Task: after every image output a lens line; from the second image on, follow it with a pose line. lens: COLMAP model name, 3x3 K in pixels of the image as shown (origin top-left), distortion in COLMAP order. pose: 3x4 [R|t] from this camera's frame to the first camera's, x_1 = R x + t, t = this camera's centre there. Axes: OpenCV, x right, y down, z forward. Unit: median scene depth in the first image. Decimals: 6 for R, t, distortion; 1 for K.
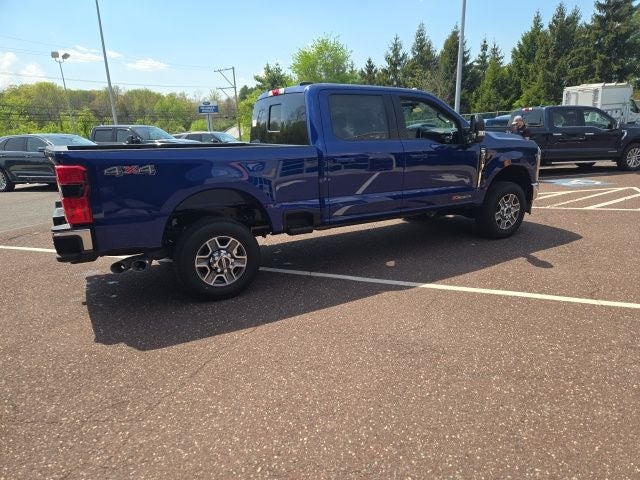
lens RADIAL K [[429.0, 0, 324.6], [0, 429.0, 243.9], [0, 0, 1]] dist [0.066235, -0.056571]
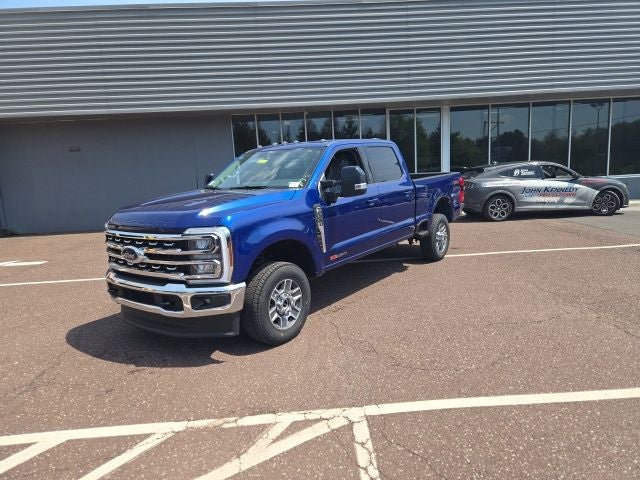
lens RADIAL K [[426.5, 0, 335.7], [0, 426.5, 239.6], [0, 0, 1]] dist [0.074542, -0.062995]
pose [[-0.906937, 0.143079, -0.396224, 0.108519], [-0.030360, 0.915909, 0.400235, -0.126717], [0.420171, 0.375018, -0.826328, 0.449052]]
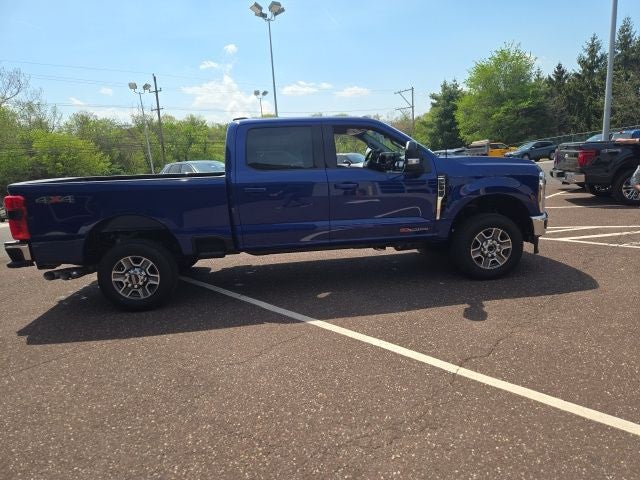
lens RADIAL K [[429.8, 0, 326.4], [0, 429.8, 232.6], [0, 0, 1]] dist [0.069611, -0.061767]
pose [[0.911785, 0.047477, -0.407914, 0.114867], [-0.072665, 0.996273, -0.046467, -0.010415], [0.404188, 0.072009, 0.911837, 0.023180]]
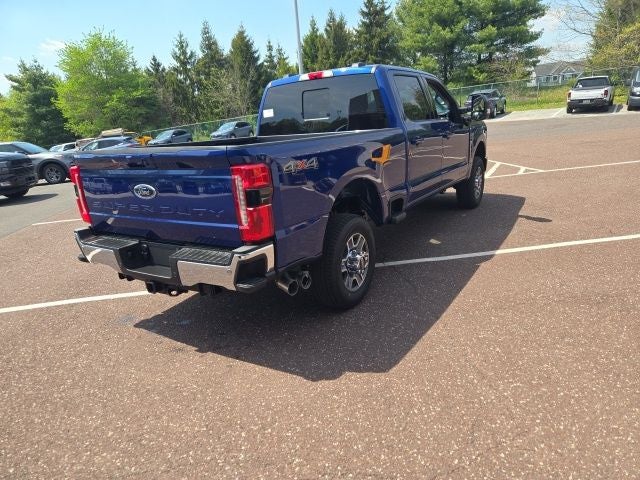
lens RADIAL K [[430.3, 0, 314.6], [0, 430.3, 246.7], [0, 0, 1]] dist [0.062821, -0.048688]
pose [[0.892340, -0.171659, 0.417447, -0.112906], [0.170300, 0.984546, 0.040820, -0.006965], [-0.418003, 0.034666, 0.907784, 0.037234]]
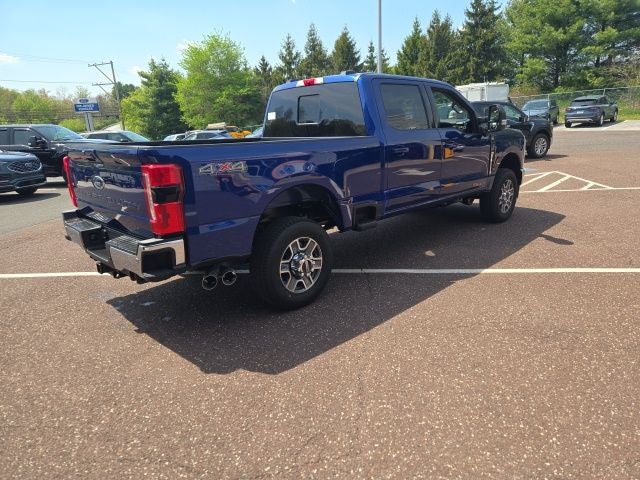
lens RADIAL K [[428.3, 0, 323.8], [0, 428.3, 234.9], [0, 0, 1]] dist [0.066146, -0.054322]
pose [[0.968148, -0.076871, 0.238286, -0.067113], [0.080427, 0.996747, -0.005224, -0.002436], [-0.237110, 0.024222, 0.971181, 0.017858]]
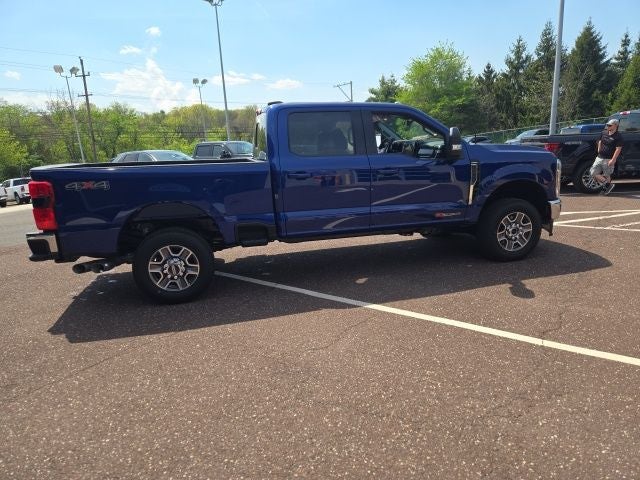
lens RADIAL K [[428.3, 0, 323.8], [0, 428.3, 234.9], [0, 0, 1]] dist [0.066146, -0.054322]
pose [[0.961354, 0.038703, -0.272581, 0.069720], [-0.049817, 0.998181, -0.033967, -0.004303], [0.270770, 0.046233, 0.961533, 0.007865]]
